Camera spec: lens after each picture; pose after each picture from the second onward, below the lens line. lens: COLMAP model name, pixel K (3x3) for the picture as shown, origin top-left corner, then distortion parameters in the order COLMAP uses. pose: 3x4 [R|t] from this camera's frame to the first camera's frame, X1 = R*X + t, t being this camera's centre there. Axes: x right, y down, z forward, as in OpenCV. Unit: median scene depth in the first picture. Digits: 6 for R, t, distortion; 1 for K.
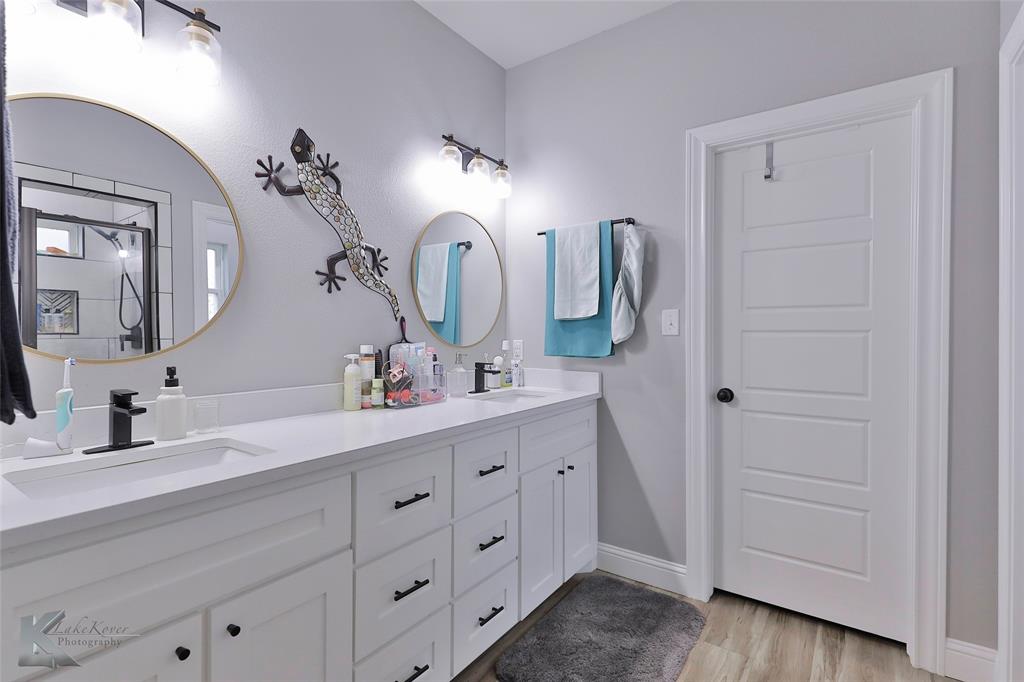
lens RADIAL K [[486.4, 0, 511.6], [0, 486.4, 333.6], [0, 0, 1]] dist [0.022356, -0.009888]
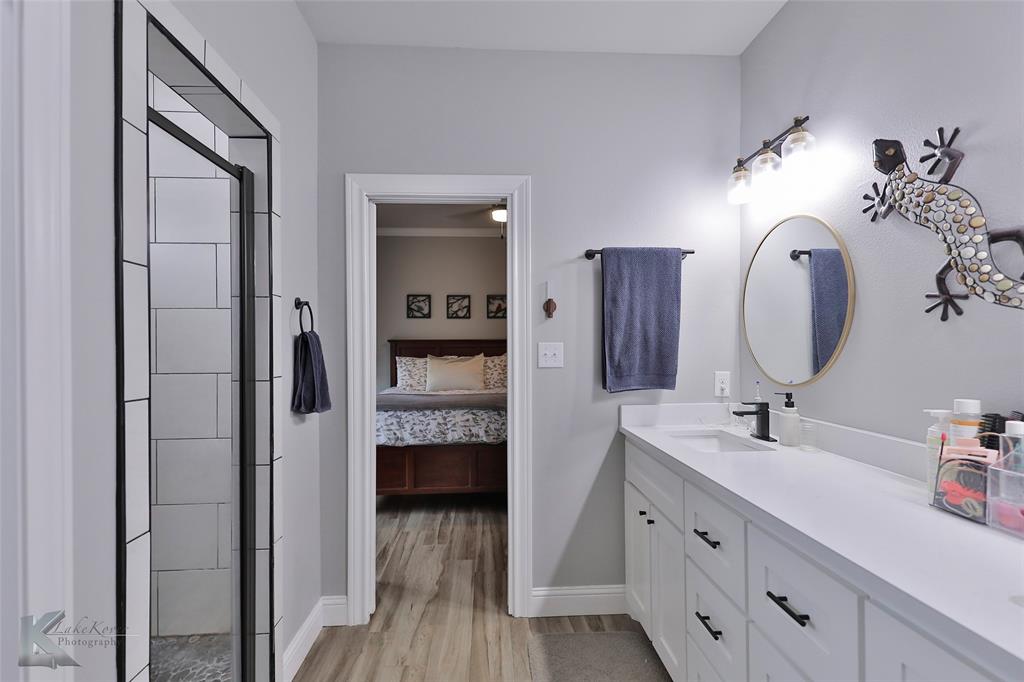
lens RADIAL K [[486.4, 0, 512.0], [0, 486.4, 343.1], [0, 0, 1]] dist [0.022356, -0.009888]
pose [[-0.782949, 0.004002, -0.622074, 0.569638], [0.008049, 0.999961, -0.003698, -0.053109], [0.622034, -0.007902, -0.782950, 1.166072]]
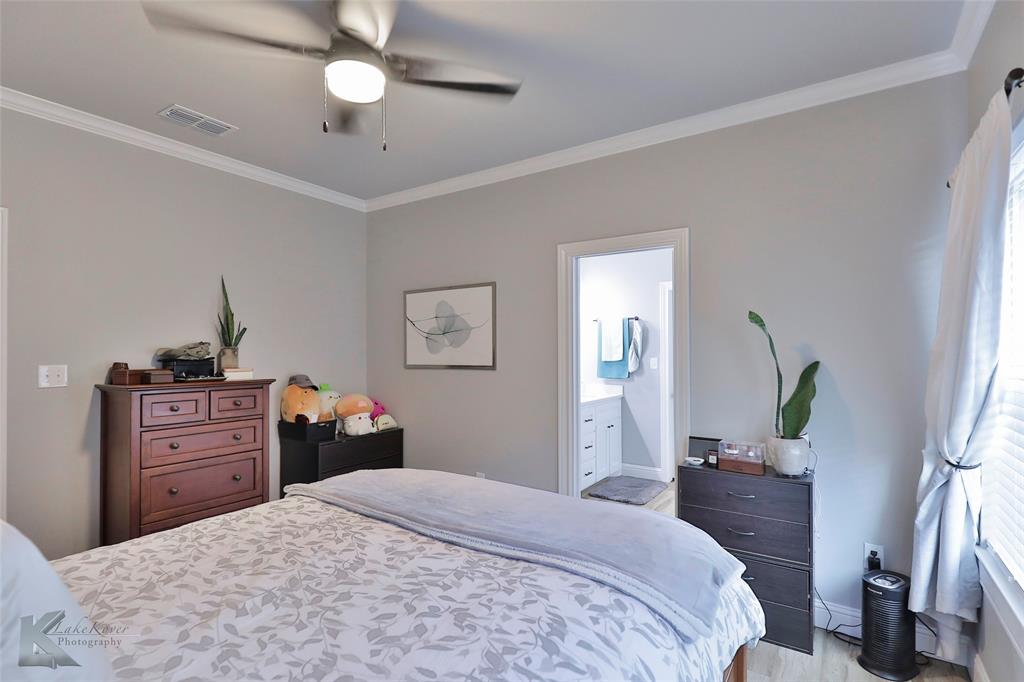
lens RADIAL K [[486.4, 0, 513.8], [0, 486.4, 345.2], [0, 0, 1]] dist [0.022356, -0.009888]
pose [[0.999910, -0.000151, 0.013391, -0.402066], [0.000273, 0.999958, -0.009127, -0.096397], [-0.013389, 0.009129, 0.999869, -1.414021]]
